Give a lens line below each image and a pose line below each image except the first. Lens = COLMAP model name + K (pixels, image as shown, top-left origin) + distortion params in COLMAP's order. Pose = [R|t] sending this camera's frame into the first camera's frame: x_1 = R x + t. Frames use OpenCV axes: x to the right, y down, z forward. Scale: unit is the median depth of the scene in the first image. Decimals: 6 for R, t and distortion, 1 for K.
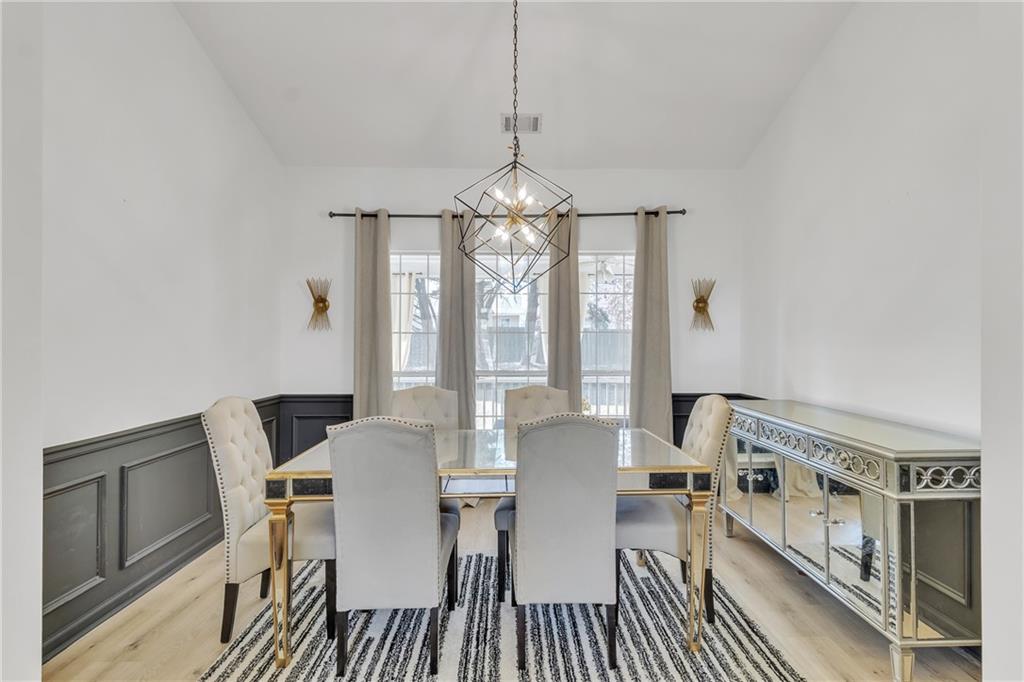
lens RADIAL K [[483.2, 0, 513.3], [0, 483.2, 341.0], [0, 0, 1]] dist [0.003657, 0.002061]
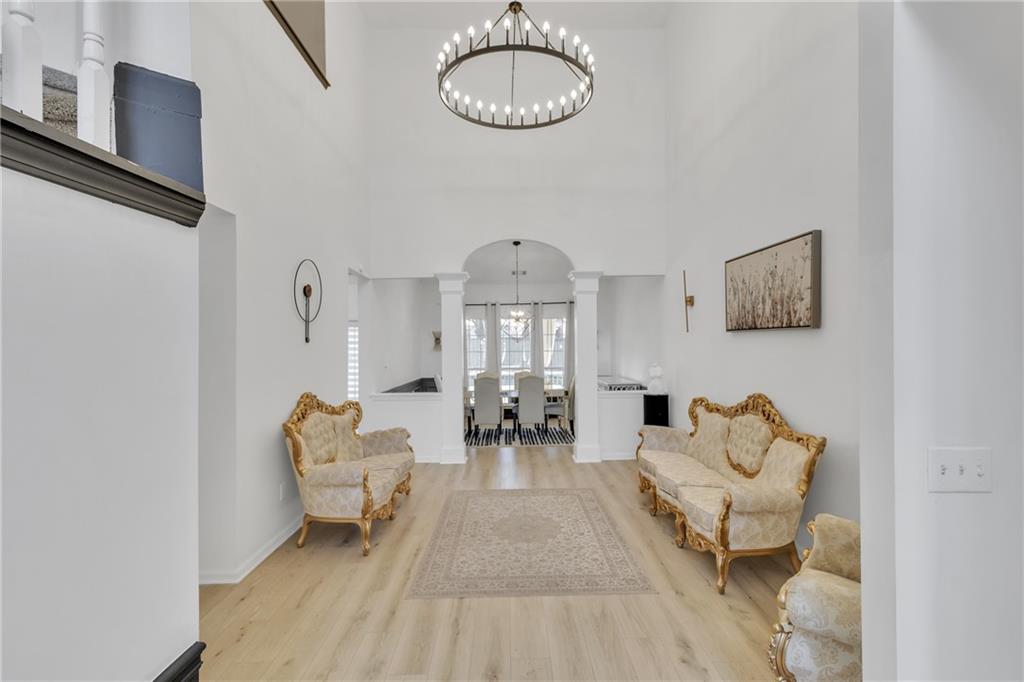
lens RADIAL K [[483.2, 0, 514.1], [0, 483.2, 343.3], [0, 0, 1]] dist [0.003657, 0.002061]
pose [[0.999934, -0.010311, 0.004991, -0.024275], [0.010302, 0.999945, 0.001870, -0.064834], [-0.005010, -0.001818, 0.999986, -1.482849]]
